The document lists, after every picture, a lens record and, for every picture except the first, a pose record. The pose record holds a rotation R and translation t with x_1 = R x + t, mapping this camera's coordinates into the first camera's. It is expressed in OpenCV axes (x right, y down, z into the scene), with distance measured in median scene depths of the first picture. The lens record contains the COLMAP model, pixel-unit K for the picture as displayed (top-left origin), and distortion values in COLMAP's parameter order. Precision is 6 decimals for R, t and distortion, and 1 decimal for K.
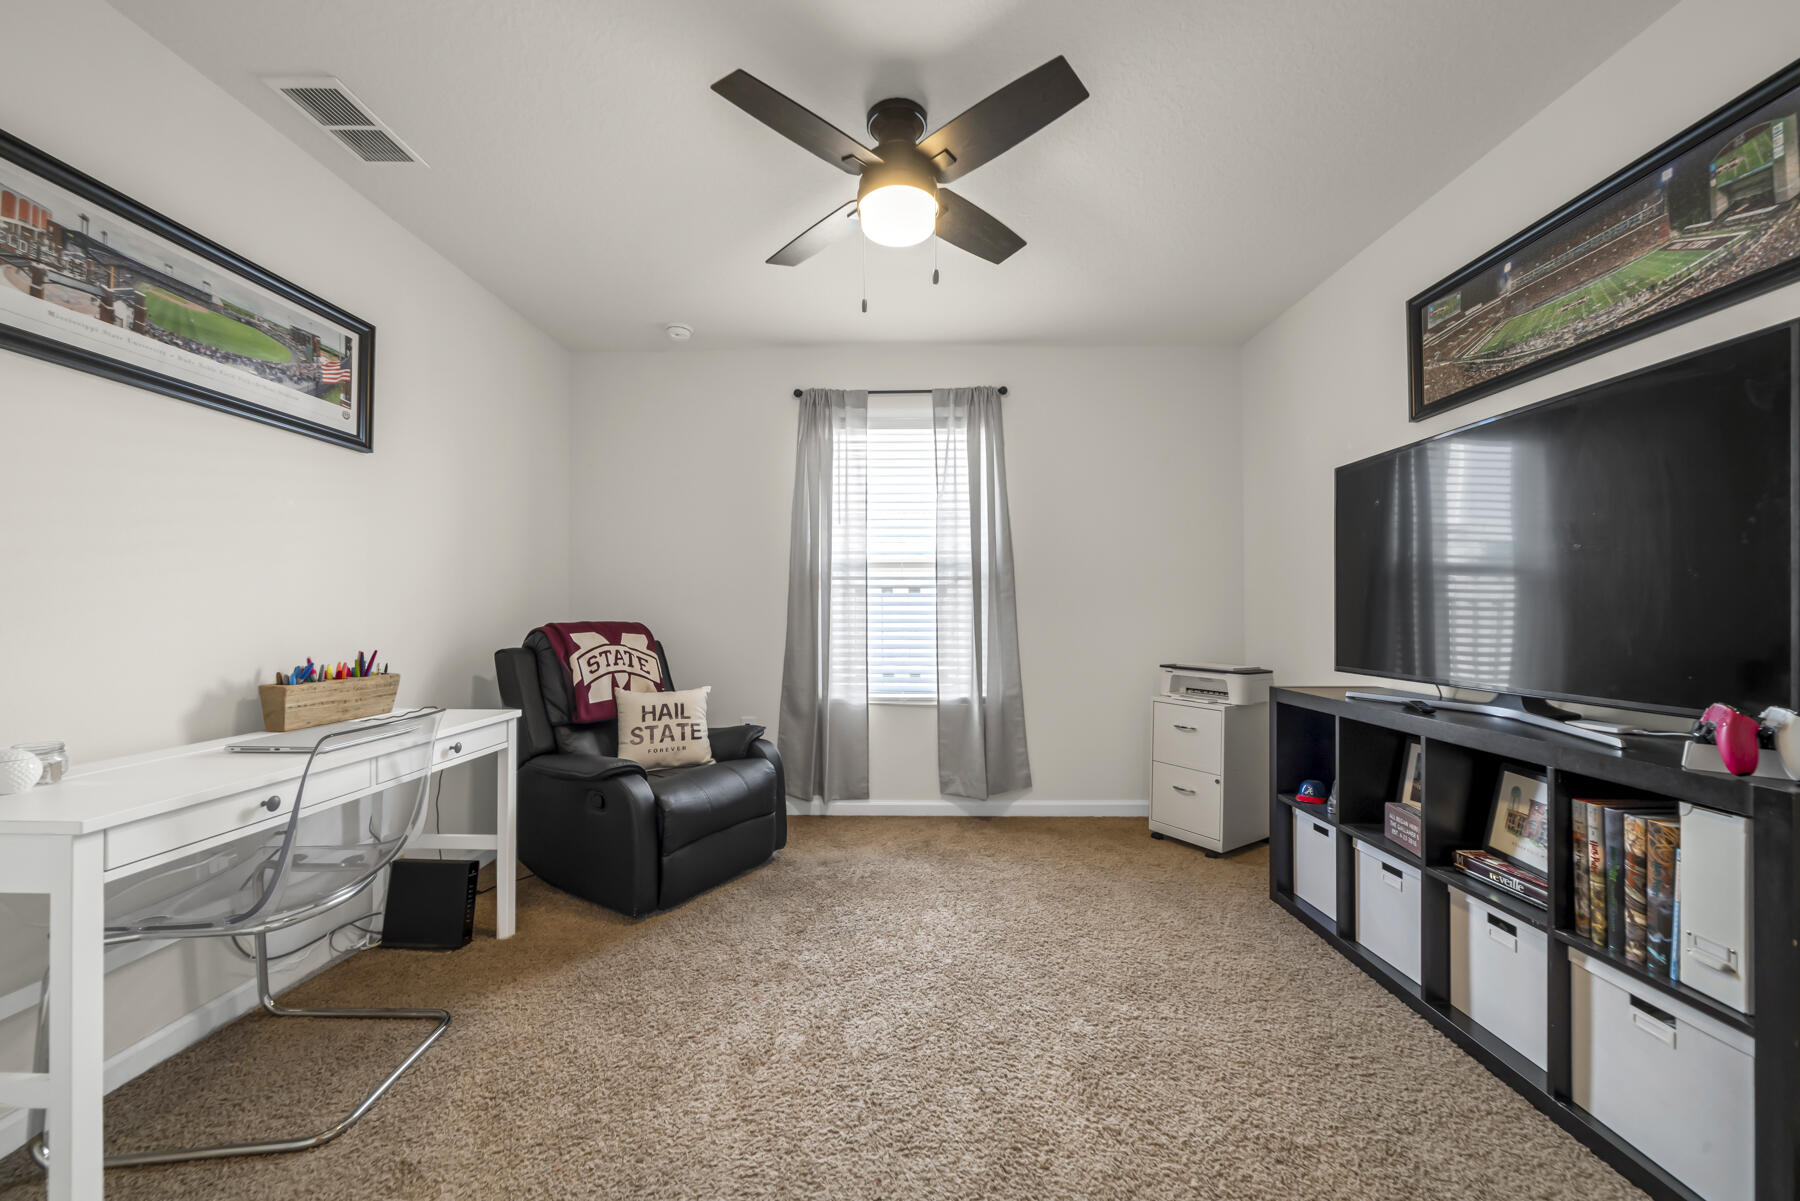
lens RADIAL K [[713.6, 0, 889.8], [0, 713.6, 609.7], [0, 0, 1]] dist [-0.000343, -0.000028]
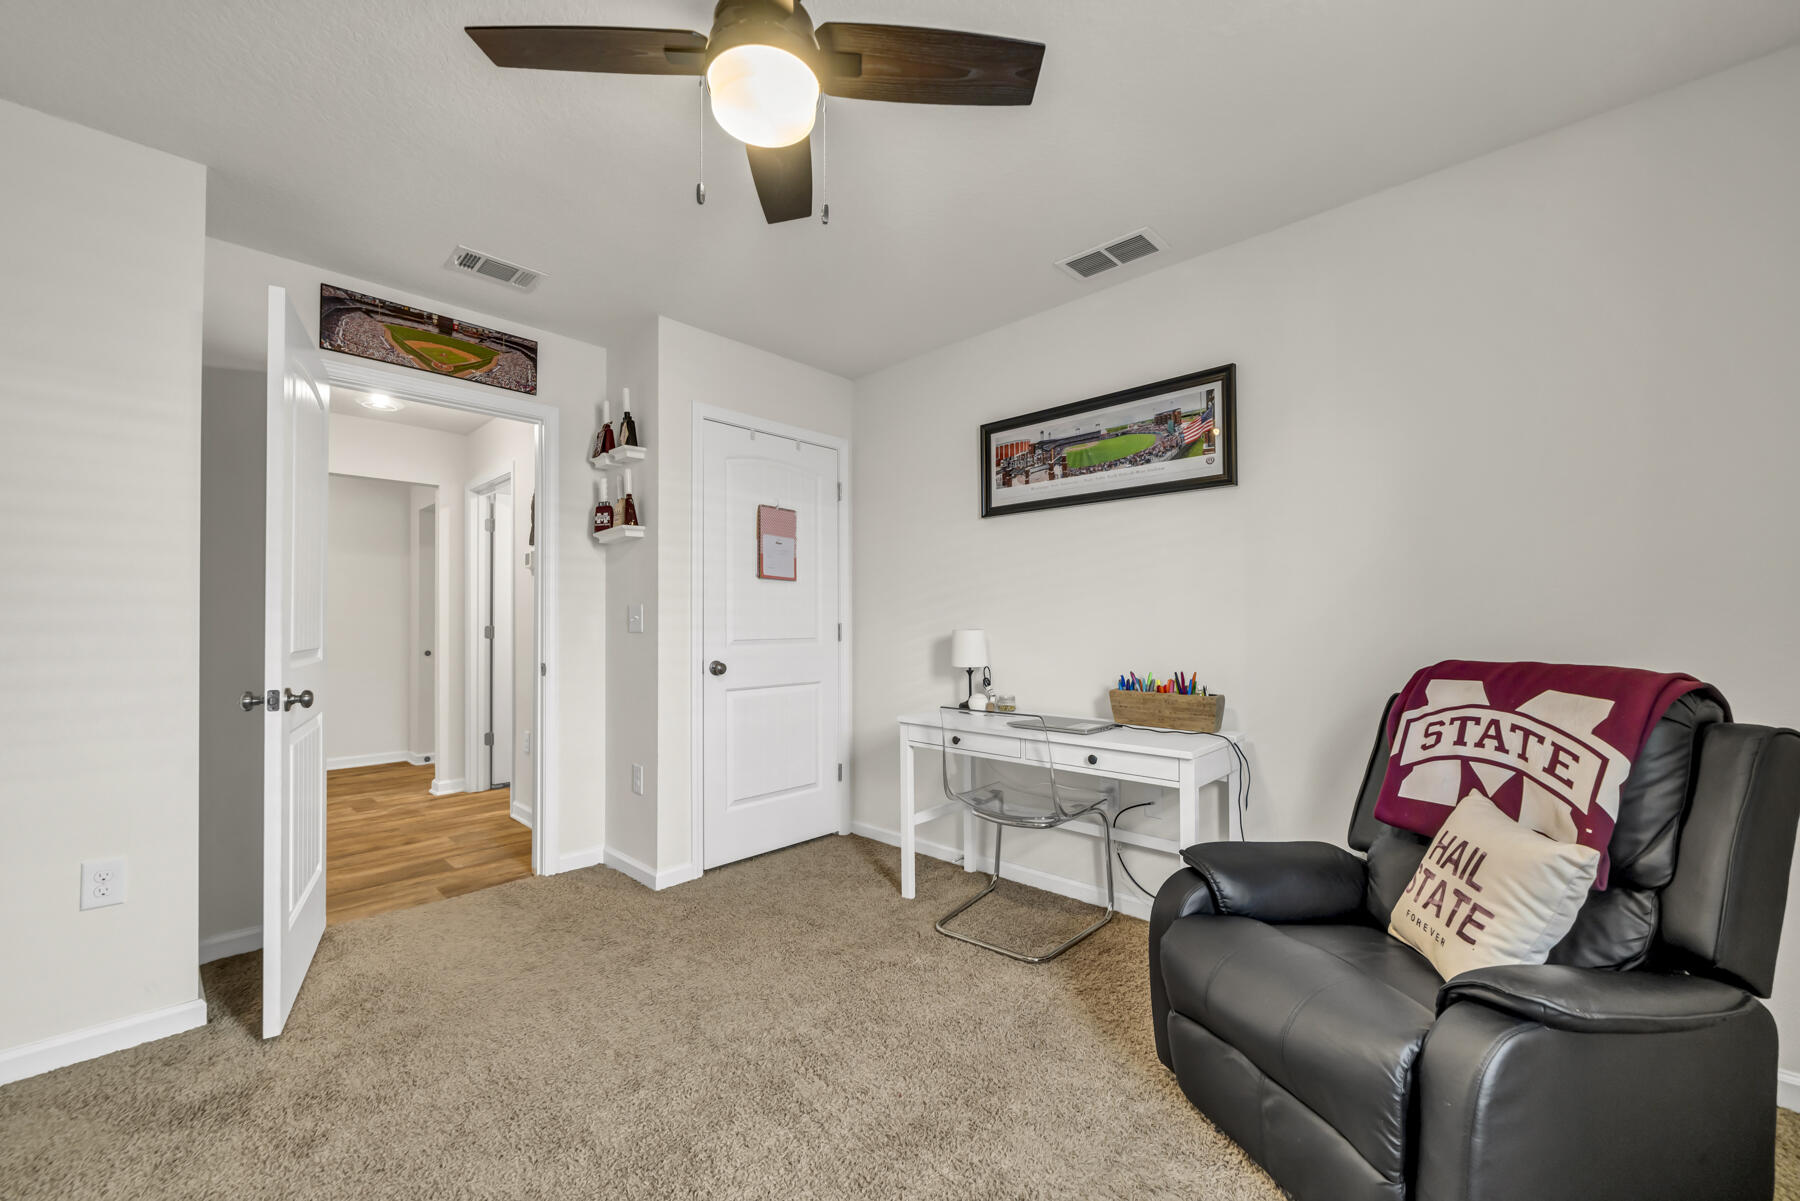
lens RADIAL K [[713.6, 0, 889.8], [0, 713.6, 609.7], [0, 0, 1]] dist [-0.000343, -0.000028]
pose [[-0.682572, -0.008736, -0.730767, 0.406207], [0.007845, 0.999783, -0.019280, -0.022653], [0.730777, -0.018893, -0.682355, 1.435258]]
